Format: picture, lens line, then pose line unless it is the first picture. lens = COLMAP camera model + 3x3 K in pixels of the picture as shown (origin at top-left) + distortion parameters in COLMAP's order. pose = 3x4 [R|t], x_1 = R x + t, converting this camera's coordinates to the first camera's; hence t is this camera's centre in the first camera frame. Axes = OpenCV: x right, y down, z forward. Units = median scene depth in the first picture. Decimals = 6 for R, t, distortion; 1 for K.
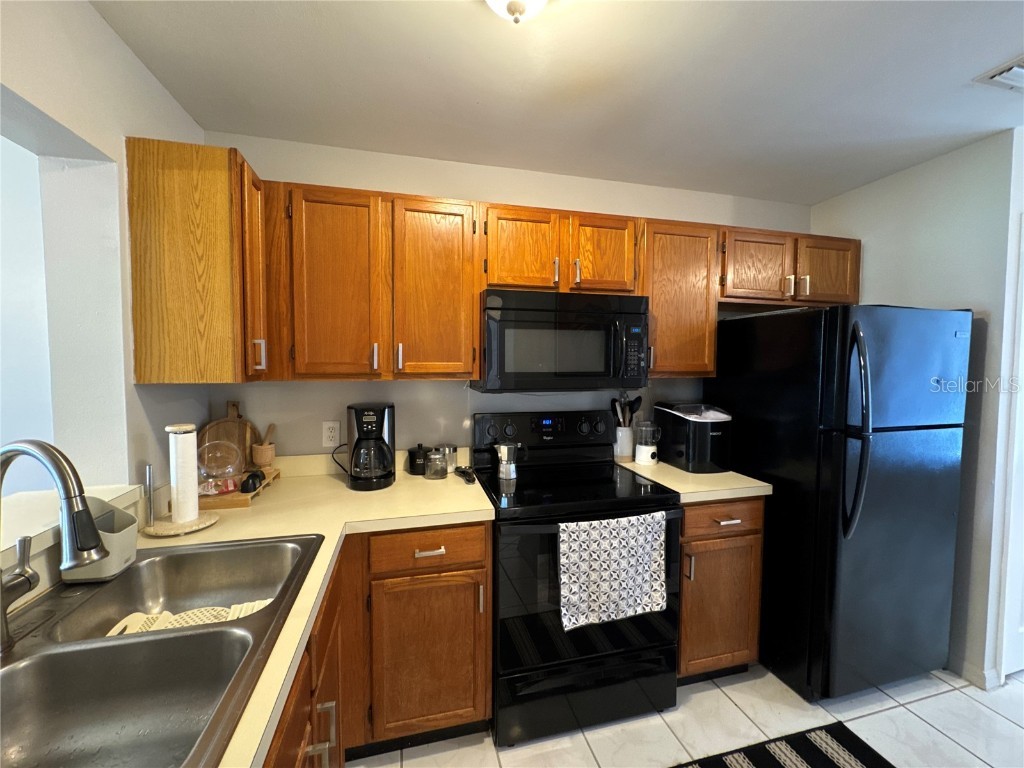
lens RADIAL K [[410.2, 0, 508.1], [0, 410.2, 382.1], [0, 0, 1]] dist [0.016104, 0.000017]
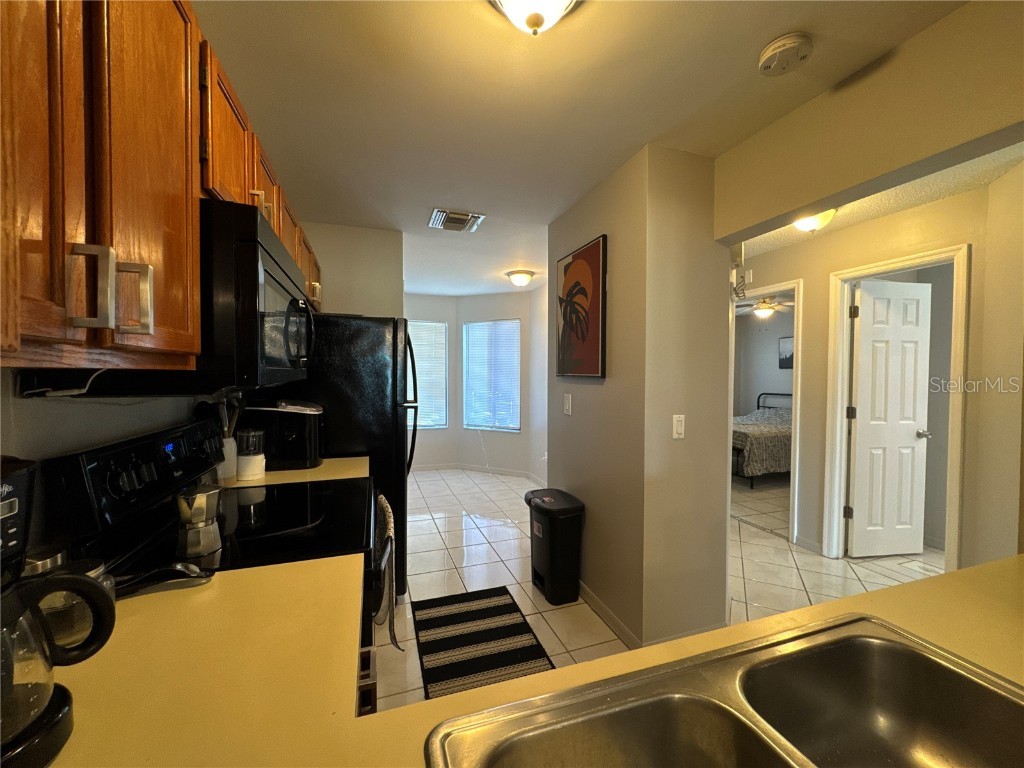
lens RADIAL K [[410.2, 0, 508.1], [0, 410.2, 382.1], [0, 0, 1]] dist [0.016104, 0.000017]
pose [[-0.068470, -0.027365, 0.997278, -0.506395], [0.034077, 0.998976, 0.029751, 0.004964], [-0.997071, 0.036021, -0.067467, 0.557685]]
